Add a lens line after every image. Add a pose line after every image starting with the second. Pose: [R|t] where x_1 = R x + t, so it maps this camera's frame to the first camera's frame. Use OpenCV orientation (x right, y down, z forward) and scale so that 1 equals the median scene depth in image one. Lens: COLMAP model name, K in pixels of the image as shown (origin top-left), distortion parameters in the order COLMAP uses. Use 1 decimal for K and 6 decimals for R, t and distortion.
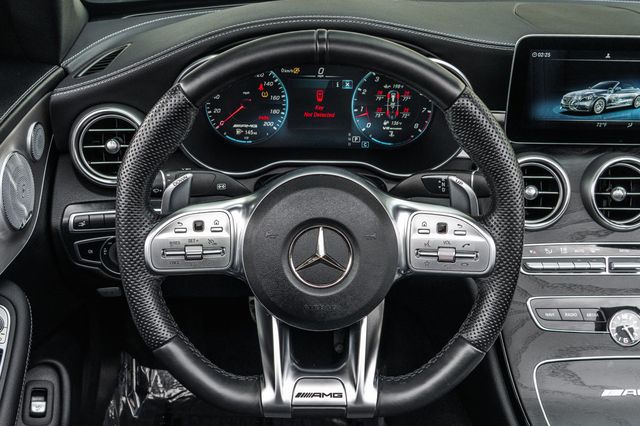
lens RADIAL K [[814.6, 0, 320.9], [0, 814.6, 238.8], [0, 0, 1]] dist [-0.034179, -0.035958]
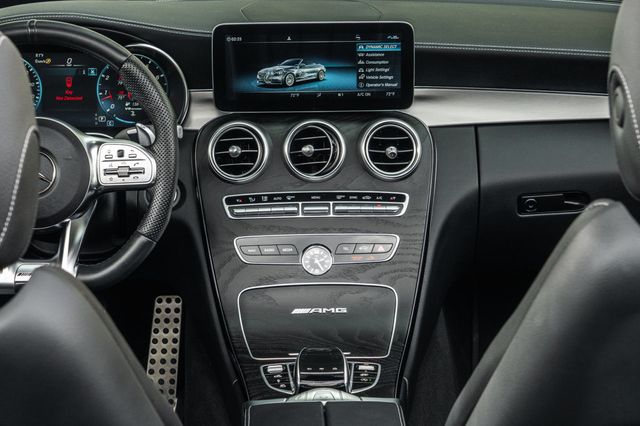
lens RADIAL K [[1933.8, 0, 320.0], [0, 1933.8, 213.0], [0, 0, 1]] dist [0.037177, 0.635178]
pose [[0.999356, -0.023580, -0.027051, 0.447589], [0.018256, 0.983044, -0.182457, 0.543902], [0.030895, 0.181845, 0.982842, -1.752052]]
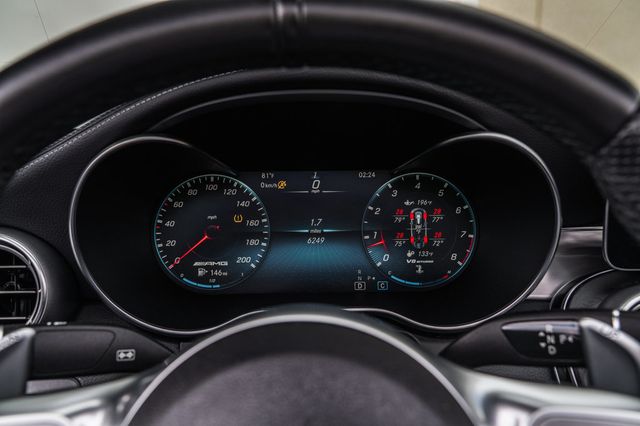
lens RADIAL K [[577.9, 0, 320.0], [0, 577.9, 213.0], [0, 0, 1]] dist [0.000899, -0.001784]
pose [[0.999234, -0.032554, -0.021696, 0.014490], [0.024917, 0.957141, -0.288549, -0.035913], [0.030159, 0.287787, 0.957219, 0.538740]]
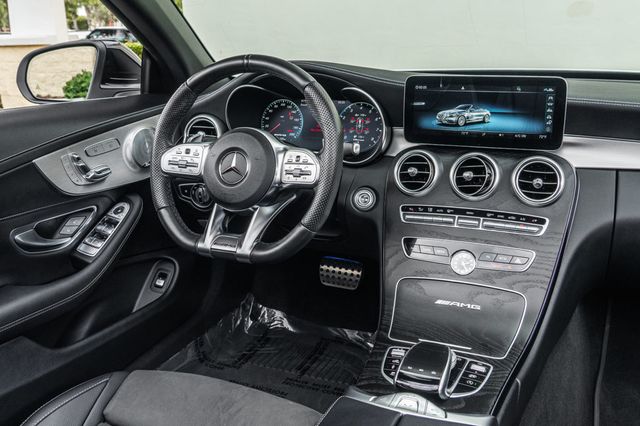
lens RADIAL K [[601.2, 0, 319.4], [0, 601.2, 197.3], [0, 0, 1]] dist [-0.013187, -0.009276]
pose [[0.903301, 0.074498, -0.422490, 0.578639], [-0.167269, 0.968027, -0.186936, 0.236107], [0.395056, 0.239529, 0.886880, -0.104086]]
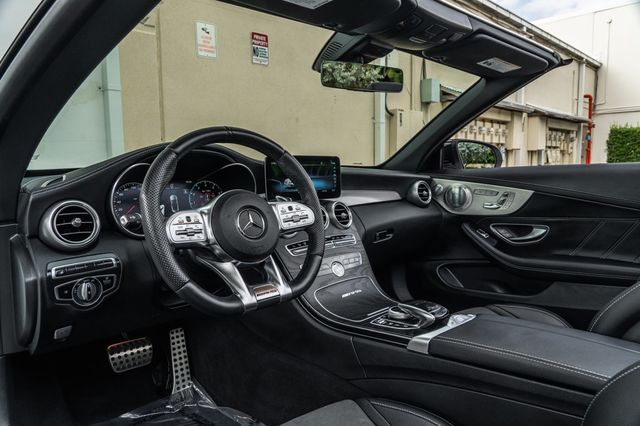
lens RADIAL K [[438.9, 0, 320.0], [0, 438.9, 213.0], [0, 0, 1]] dist [-0.005622, -0.001388]
pose [[0.751098, -0.101156, 0.652395, -0.448226], [0.342202, 0.904731, -0.253693, 0.256640], [-0.564580, 0.413799, 0.714157, 0.066478]]
